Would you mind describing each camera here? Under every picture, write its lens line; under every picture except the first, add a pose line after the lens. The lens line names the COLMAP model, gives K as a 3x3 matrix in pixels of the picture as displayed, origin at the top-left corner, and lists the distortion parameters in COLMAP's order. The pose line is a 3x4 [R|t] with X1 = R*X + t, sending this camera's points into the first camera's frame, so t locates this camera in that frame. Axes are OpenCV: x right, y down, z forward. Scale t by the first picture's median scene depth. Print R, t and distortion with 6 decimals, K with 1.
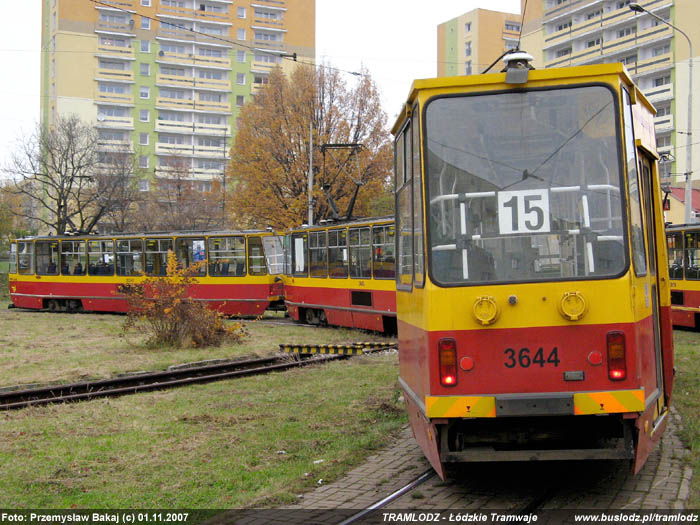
lens RADIAL K [[995.2, 0, 352.1], [0, 995.2, 248.0], [0, 0, 1]] dist [-0.091267, 0.072271]
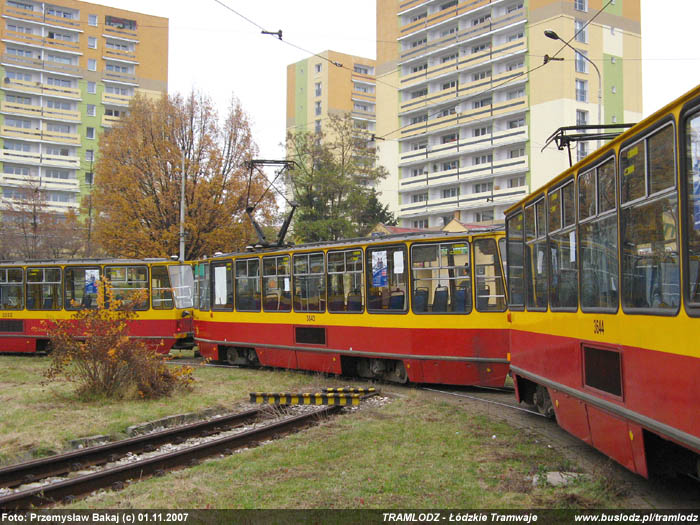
lens RADIAL K [[955.9, 0, 350.0], [0, 955.9, 262.5], [0, 0, 1]] dist [-0.077431, 0.191769]
pose [[0.984931, 0.009575, 0.172682, -0.124339], [-0.005290, 0.999667, -0.025252, 0.010138], [-0.172866, 0.023958, 0.984654, 0.218903]]
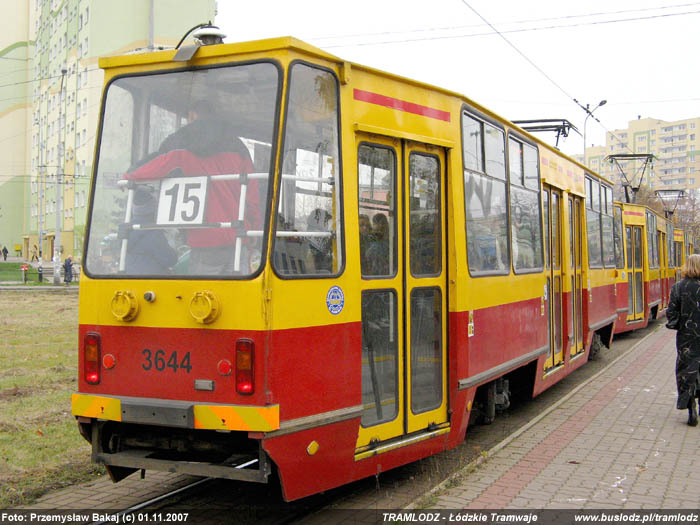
lens RADIAL K [[908.7, 0, 352.6], [0, 908.7, 244.3], [0, 0, 1]] dist [-0.065204, -0.009143]
pose [[0.973564, 0.044214, -0.224096, 0.164588], [-0.040318, 0.998946, 0.021933, -0.006803], [0.224830, -0.012318, 0.974320, 0.070422]]
